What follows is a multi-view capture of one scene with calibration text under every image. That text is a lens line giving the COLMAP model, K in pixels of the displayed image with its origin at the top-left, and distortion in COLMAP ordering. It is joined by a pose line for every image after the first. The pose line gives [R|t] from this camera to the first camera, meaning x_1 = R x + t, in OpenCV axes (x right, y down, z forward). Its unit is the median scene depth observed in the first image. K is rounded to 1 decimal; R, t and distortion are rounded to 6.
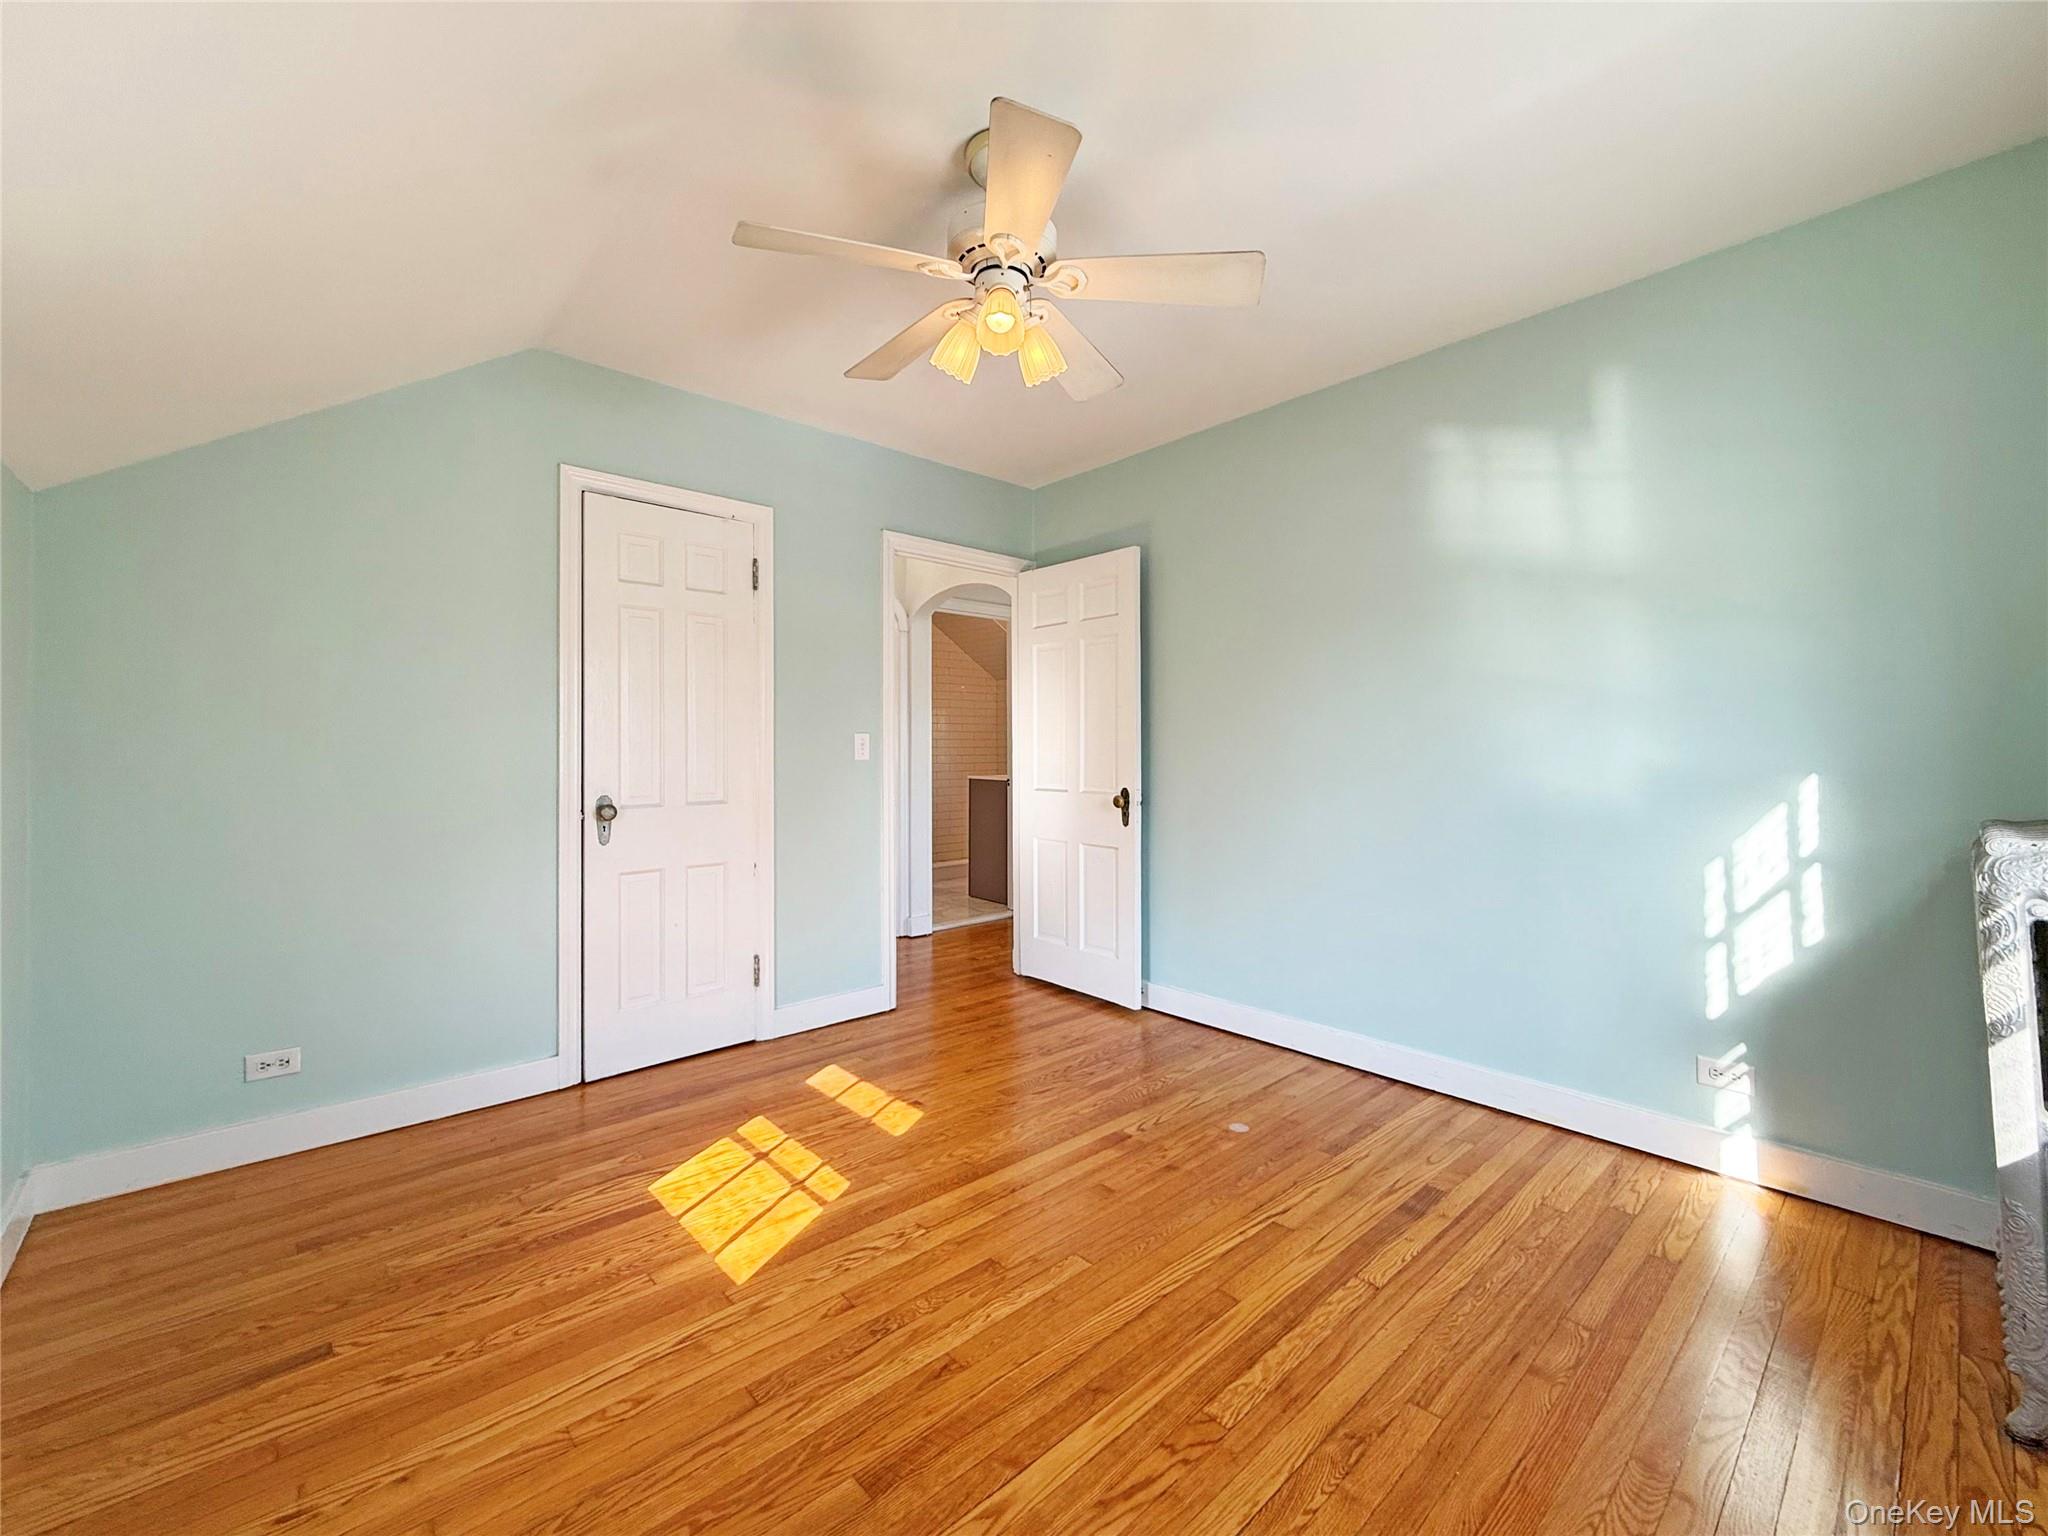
lens RADIAL K [[857.3, 0, 1015.4], [0, 857.3, 752.4], [0, 0, 1]] dist [0.000861, -0.000145]
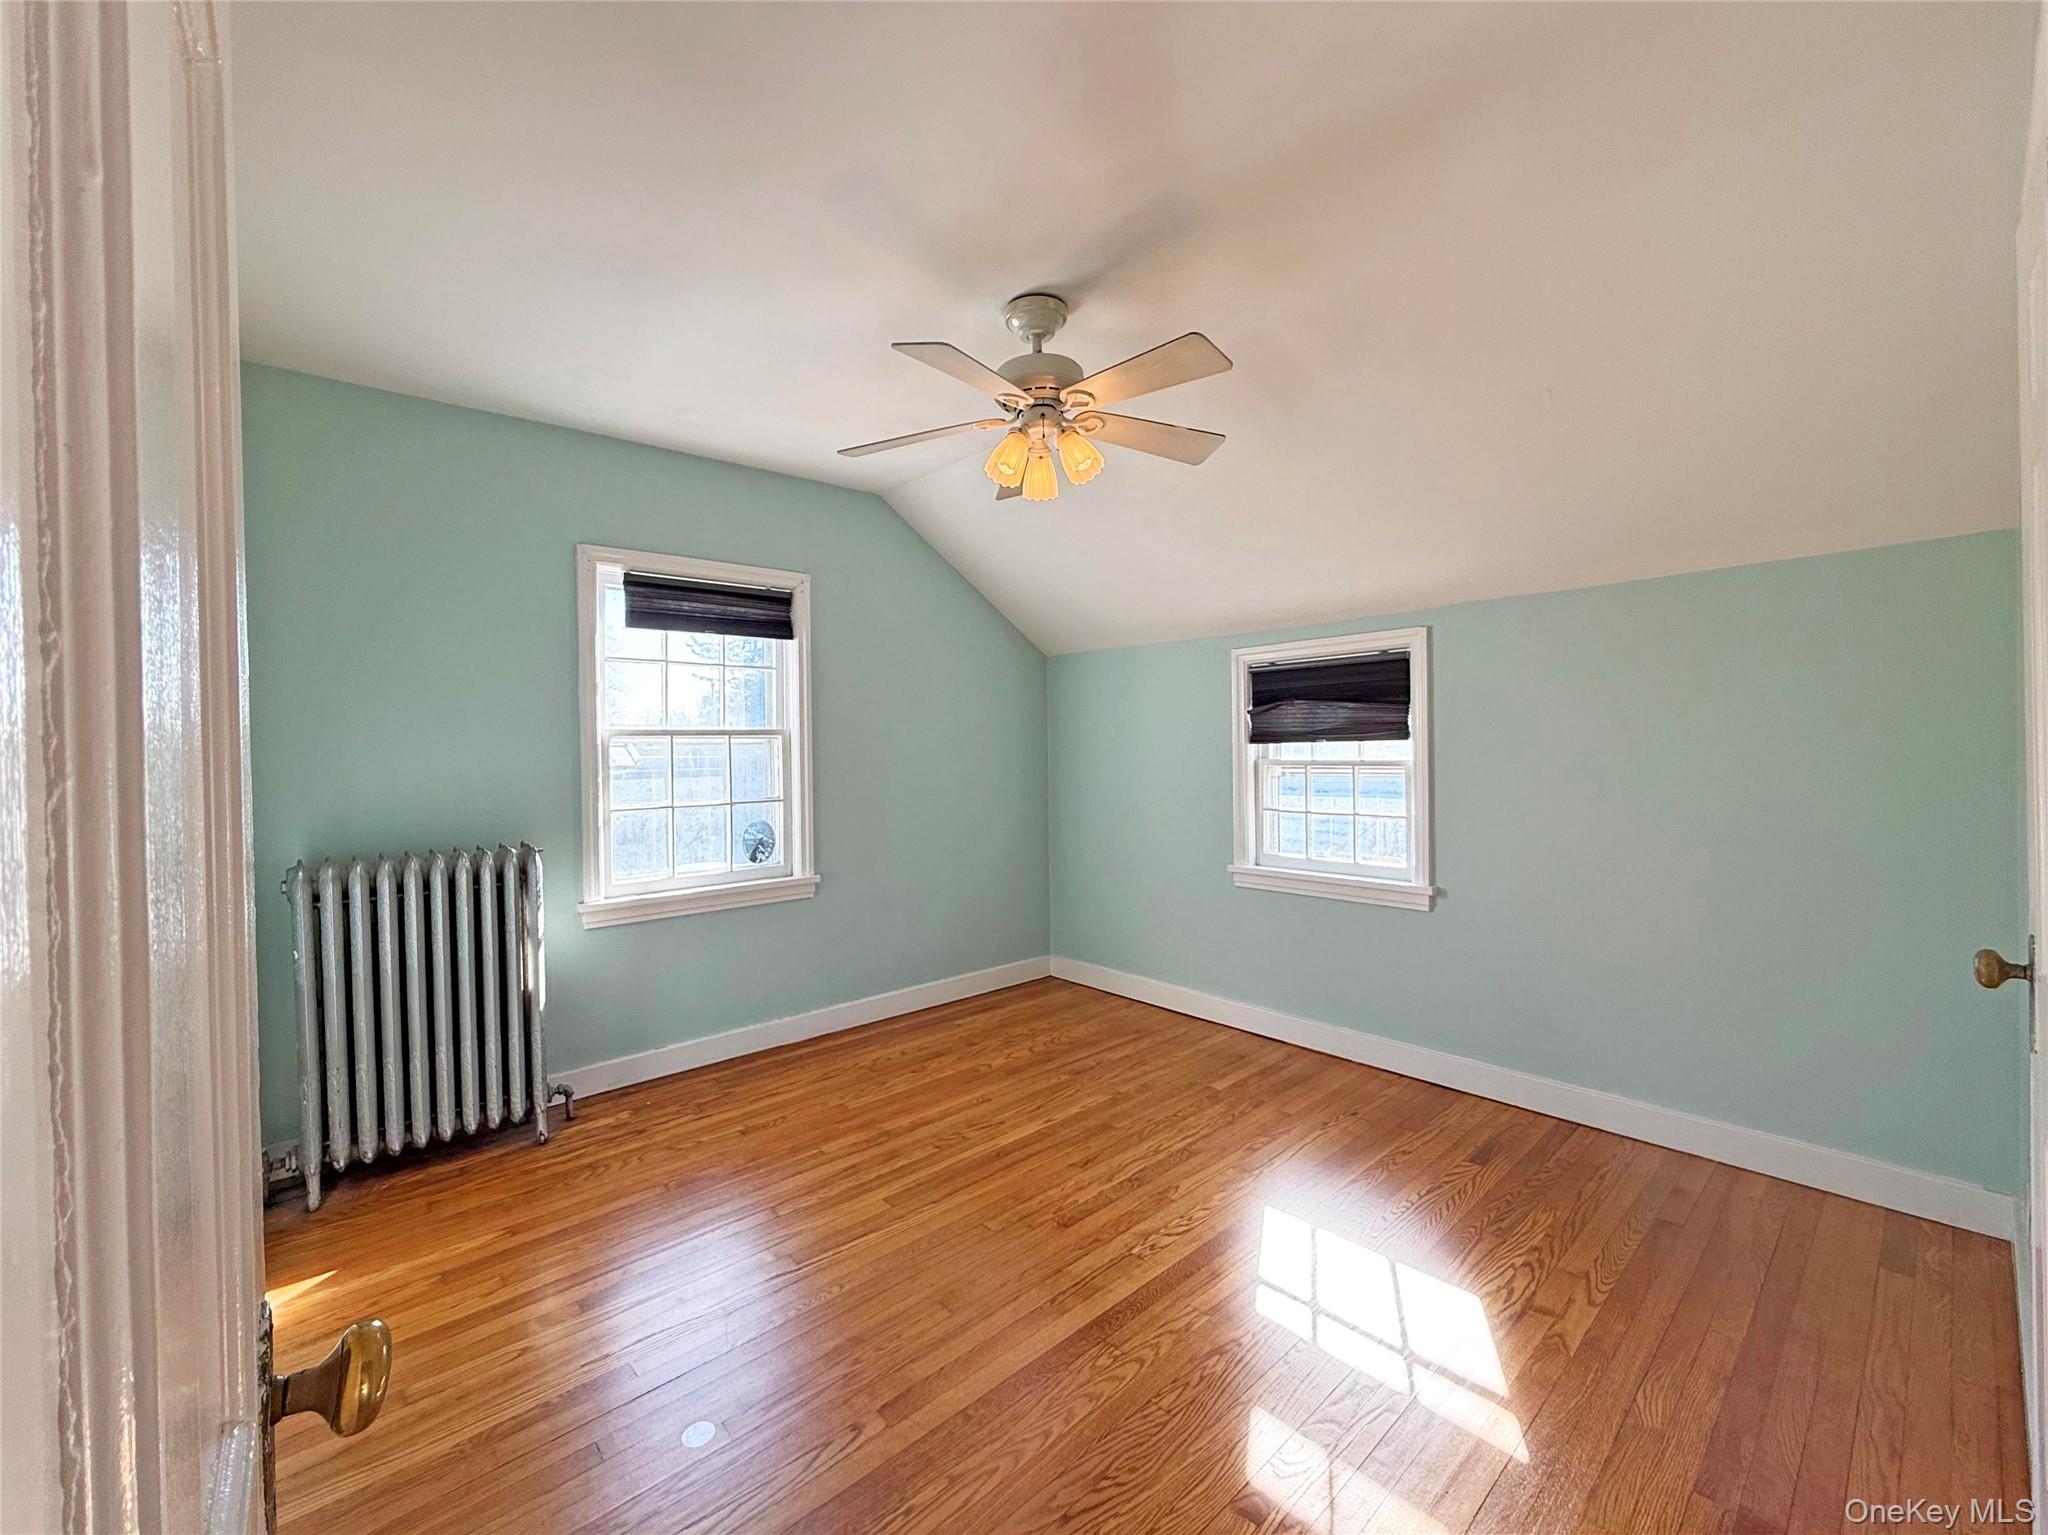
lens RADIAL K [[857.3, 0, 1015.4], [0, 857.3, 751.9], [0, 0, 1]] dist [0.000861, -0.000145]
pose [[-0.999749, 0.021110, 0.007534, 0.019261], [0.021165, 0.999749, 0.007336, -0.078964], [-0.007377, 0.007494, -0.999945, 2.152406]]
